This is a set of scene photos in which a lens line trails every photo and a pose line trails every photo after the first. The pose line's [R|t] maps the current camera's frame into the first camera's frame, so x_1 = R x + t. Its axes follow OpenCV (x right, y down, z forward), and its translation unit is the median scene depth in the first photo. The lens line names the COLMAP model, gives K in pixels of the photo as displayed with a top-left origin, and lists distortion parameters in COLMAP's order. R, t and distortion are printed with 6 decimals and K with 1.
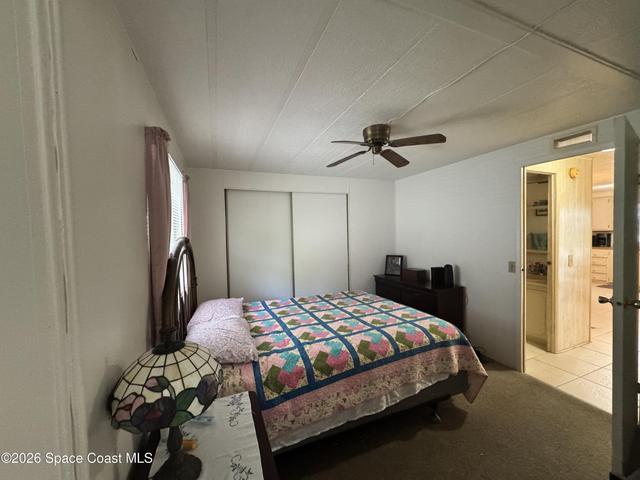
lens RADIAL K [[256.2, 0, 320.0], [0, 256.2, 240.0], [0, 0, 1]] dist [-0.000202, 0.000322]
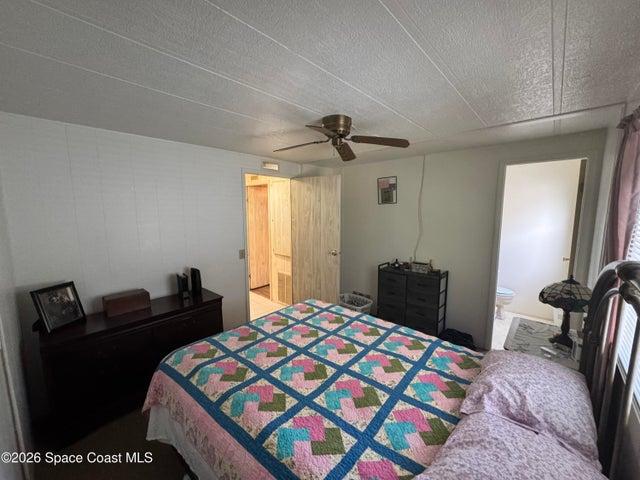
lens RADIAL K [[256.2, 0, 320.0], [0, 256.2, 240.0], [0, 0, 1]] dist [-0.000202, 0.000322]
pose [[-0.432116, -0.085440, 0.897761, -0.568395], [0.041677, 0.992546, 0.114521, -0.097214], [-0.900854, 0.086902, -0.425335, 1.358678]]
